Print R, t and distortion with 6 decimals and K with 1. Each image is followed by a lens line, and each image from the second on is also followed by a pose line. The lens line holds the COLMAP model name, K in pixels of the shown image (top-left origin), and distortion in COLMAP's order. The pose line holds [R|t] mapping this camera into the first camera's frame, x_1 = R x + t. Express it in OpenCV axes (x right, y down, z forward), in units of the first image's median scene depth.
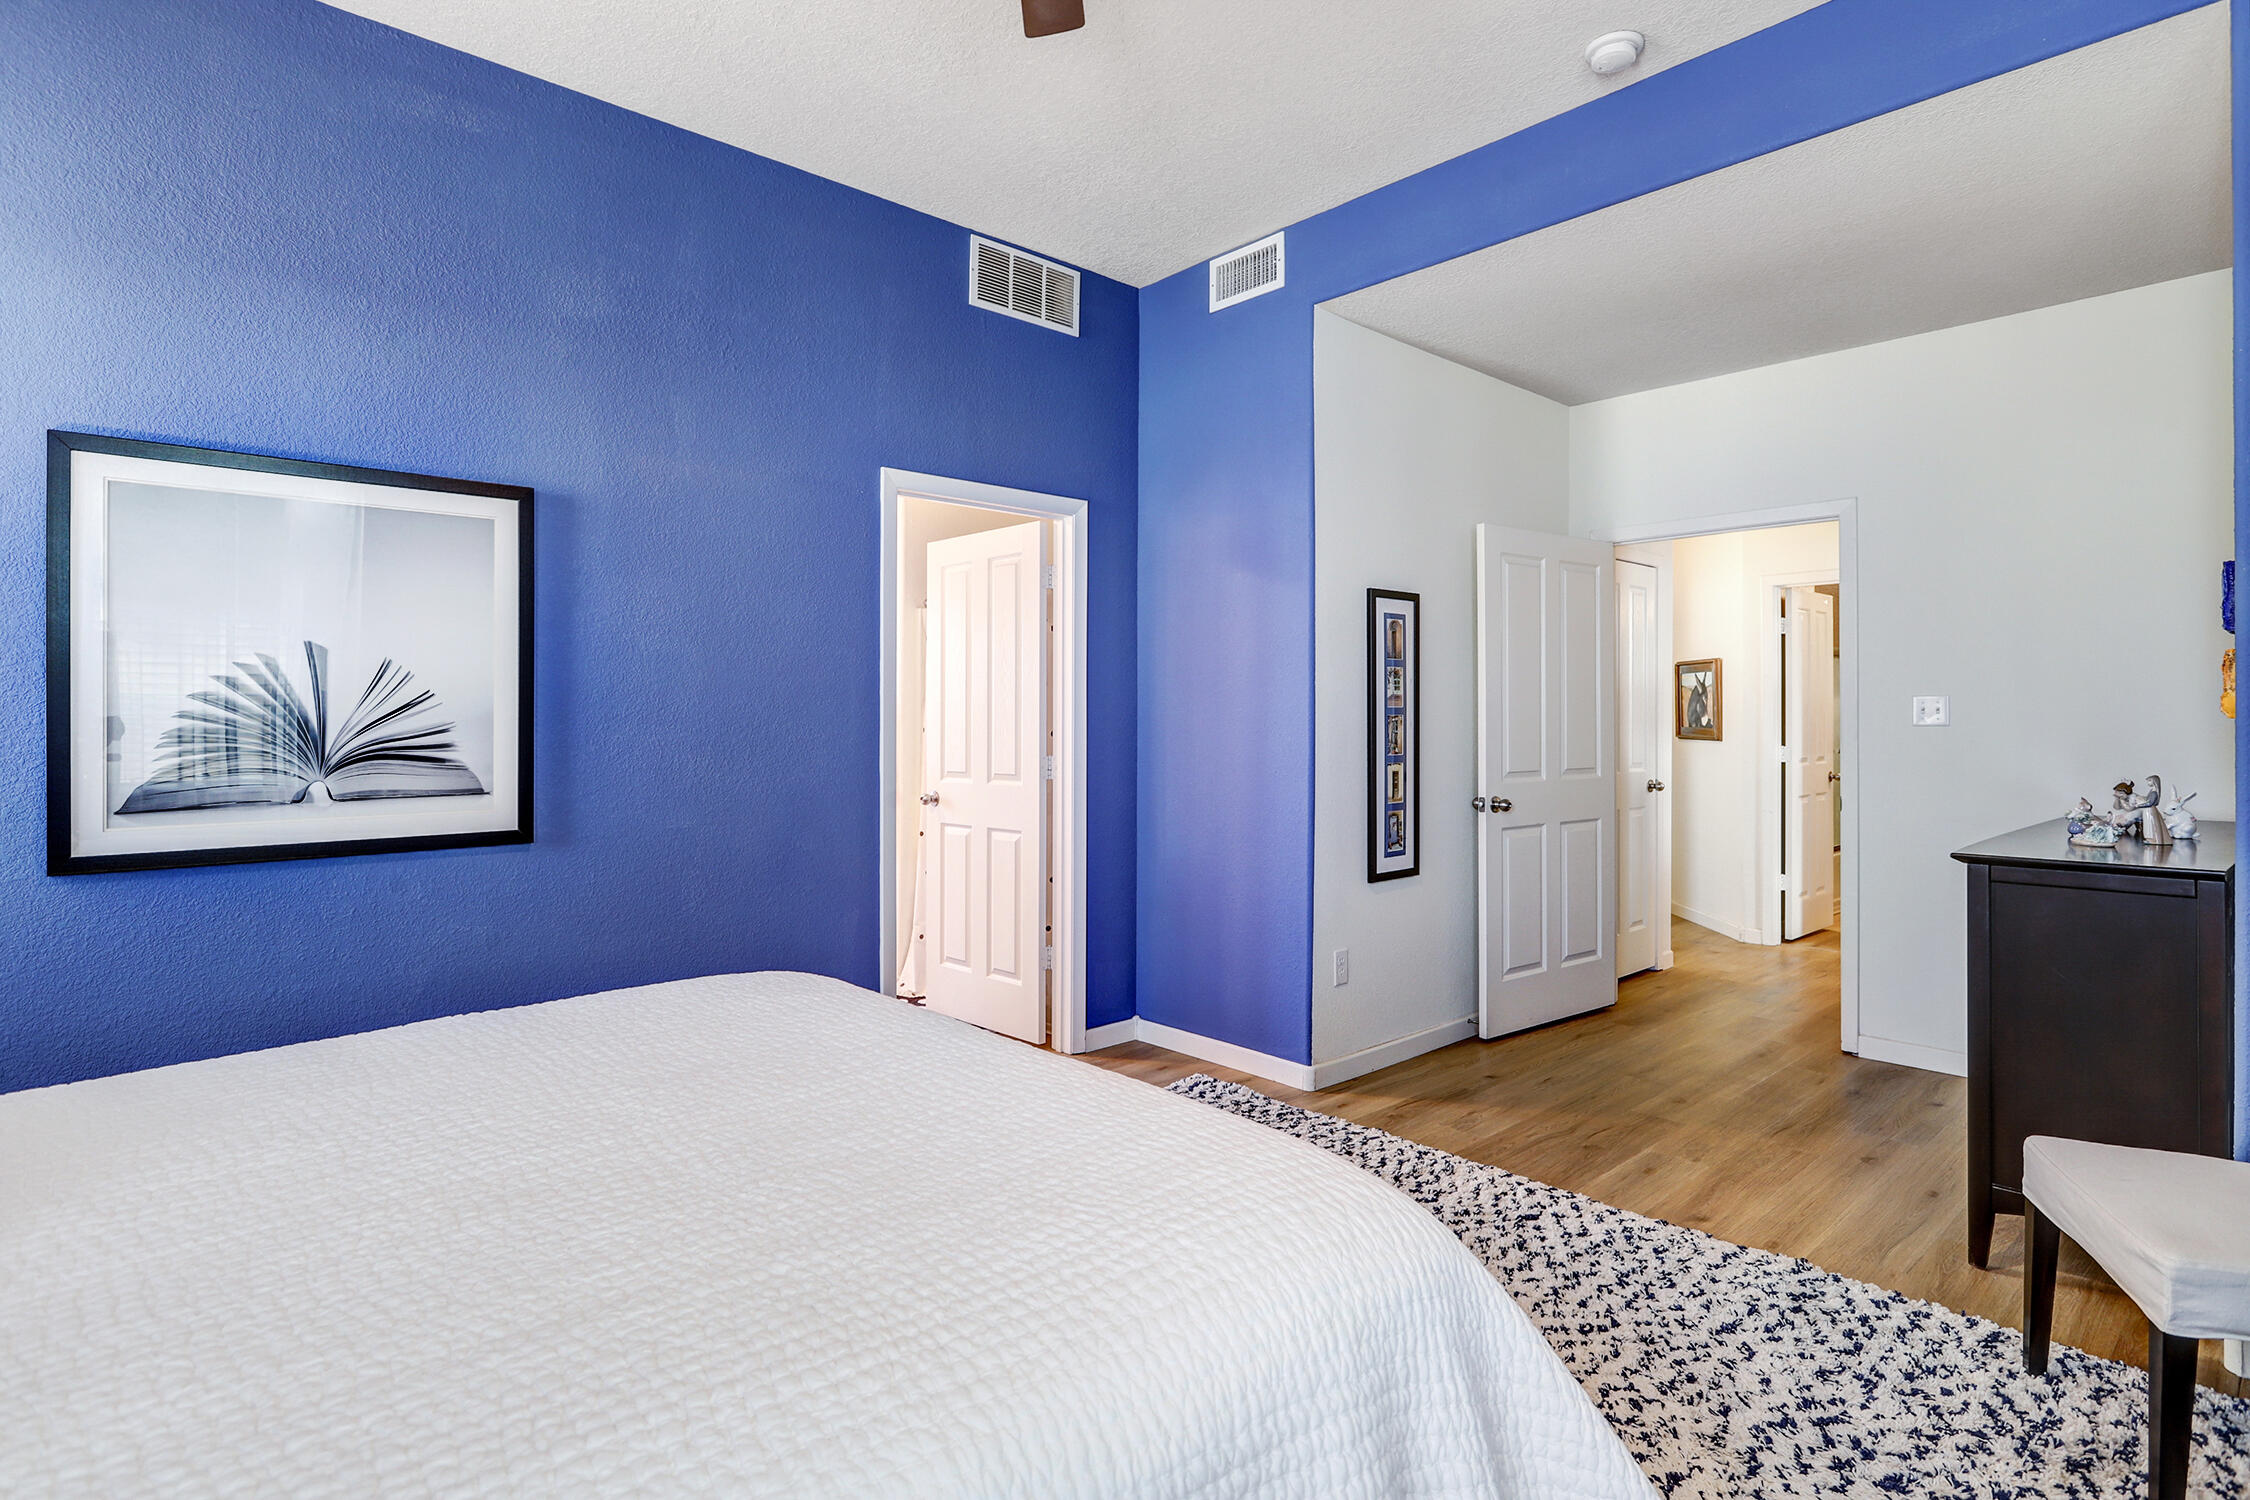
lens RADIAL K [[1129.8, 0, 1123.4], [0, 1129.8, 740.2], [0, 0, 1]] dist [0.003373, 0.000238]
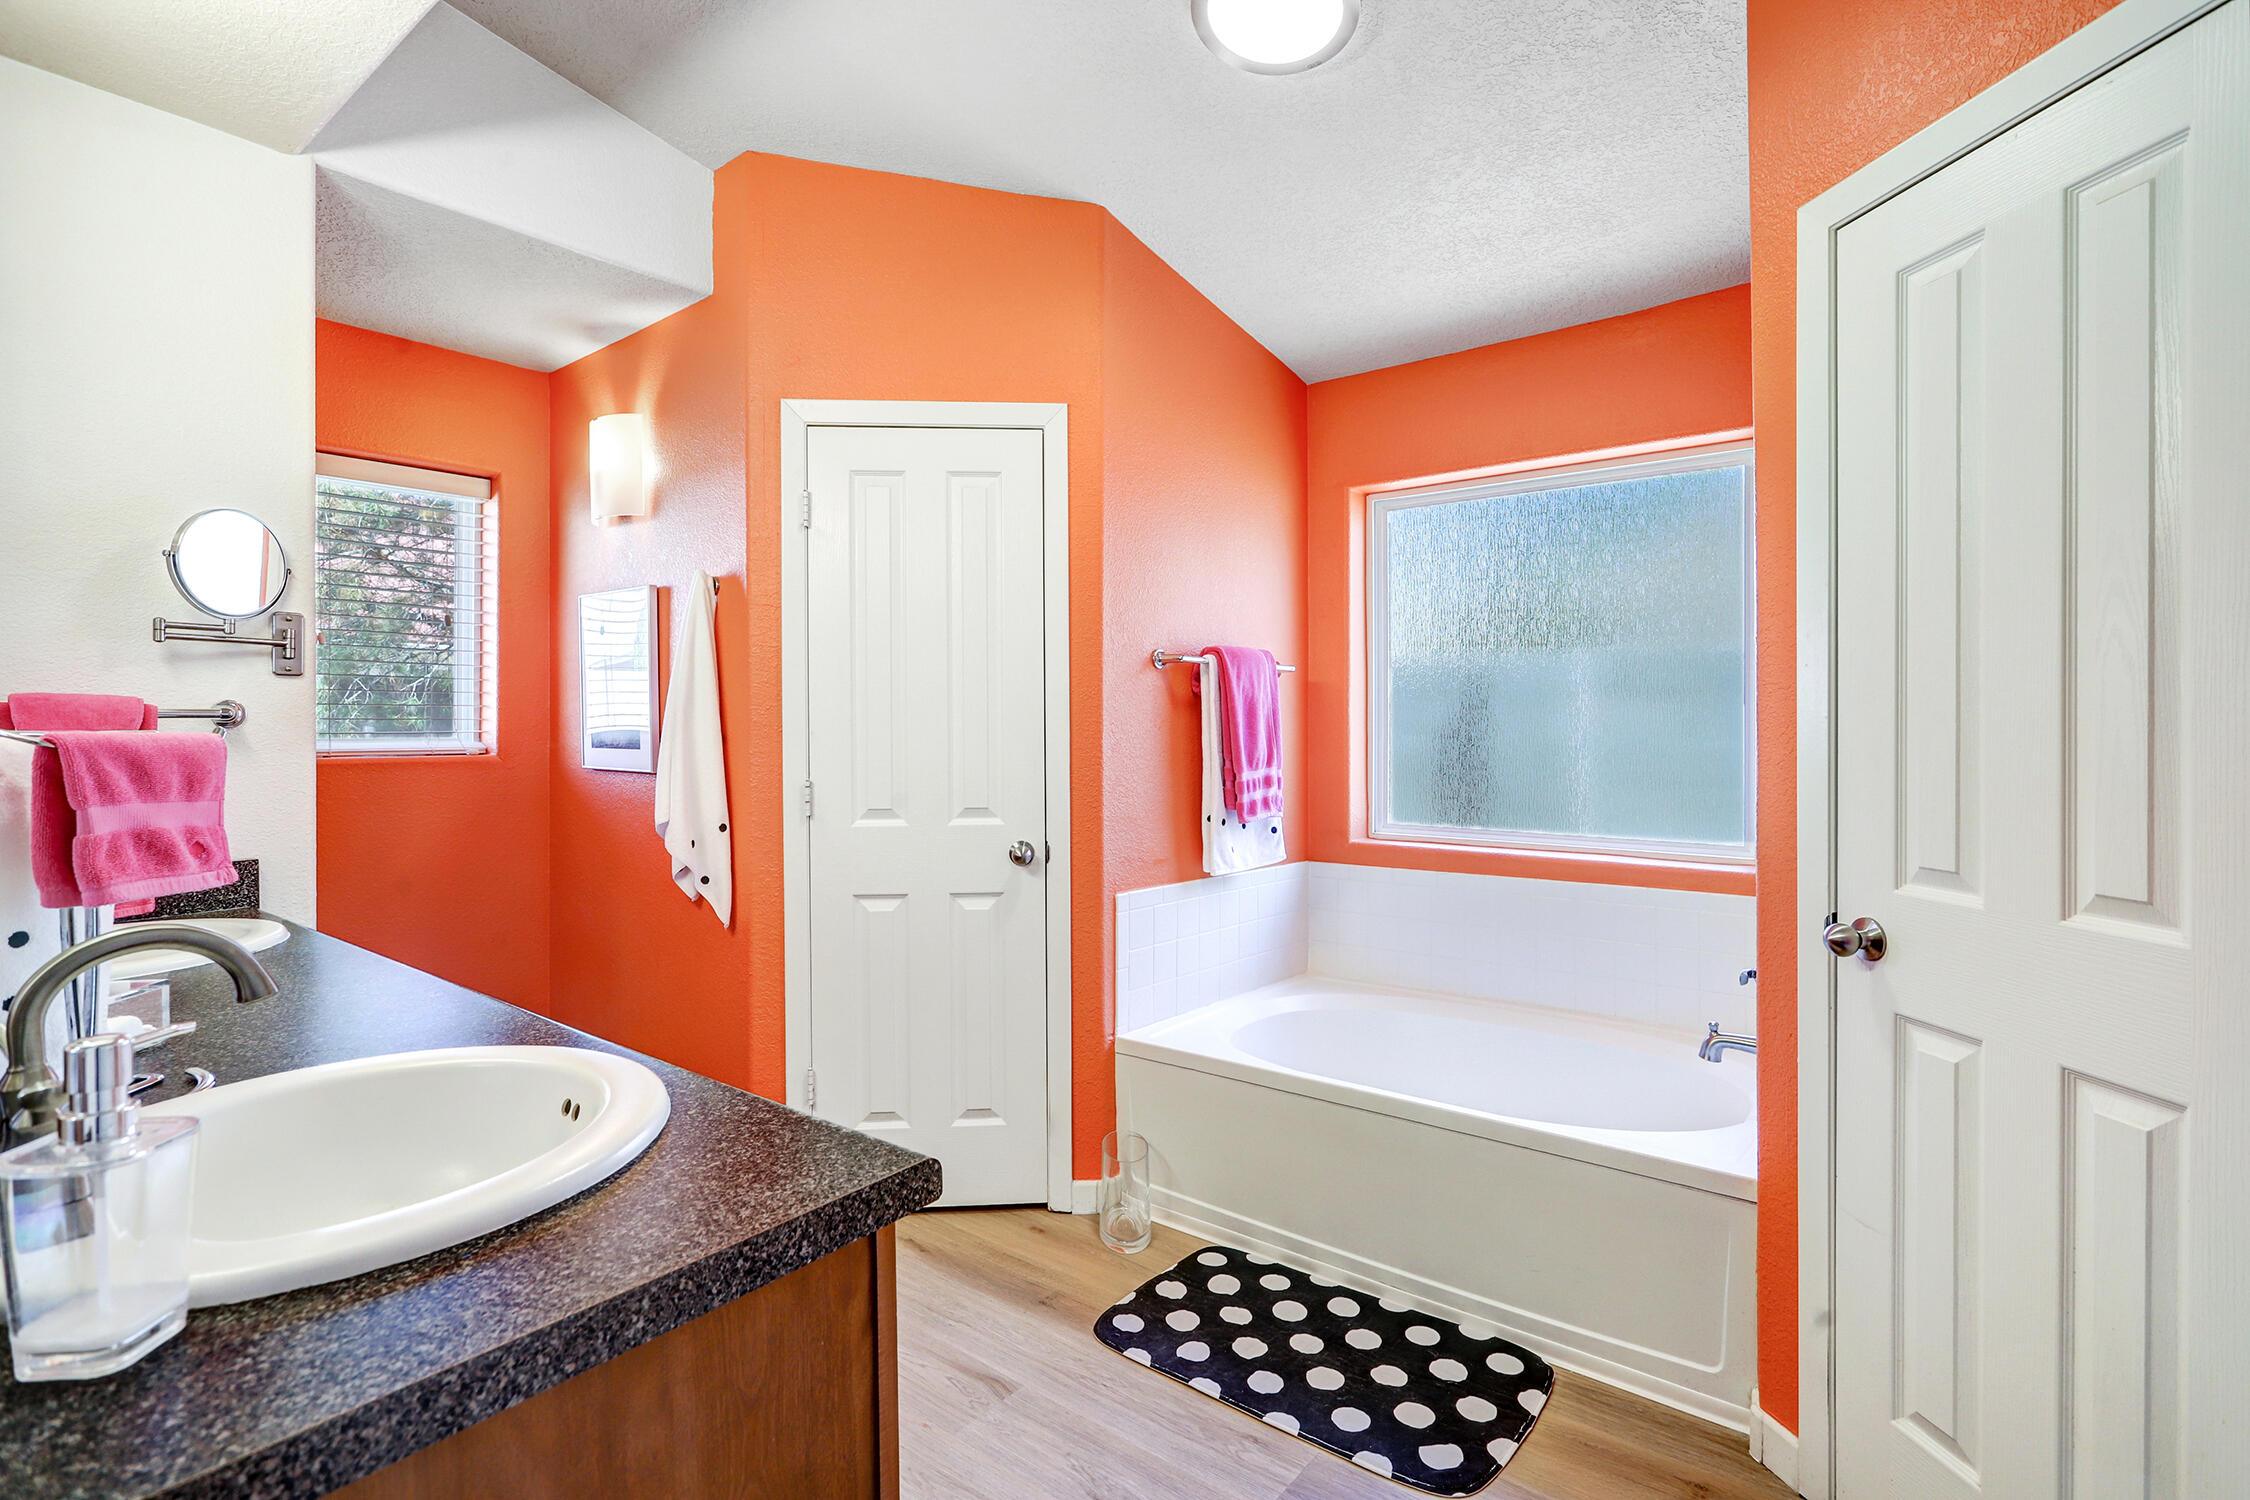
lens RADIAL K [[1071.3, 0, 1124.8], [0, 1071.3, 728.3], [0, 0, 1]] dist [-0.002046, 0.000944]
pose [[0.154431, 0.004007, -0.987995, 0.125277], [-0.012870, 0.999915, 0.002043, -0.010593], [0.987920, 0.012400, 0.154469, 0.715930]]
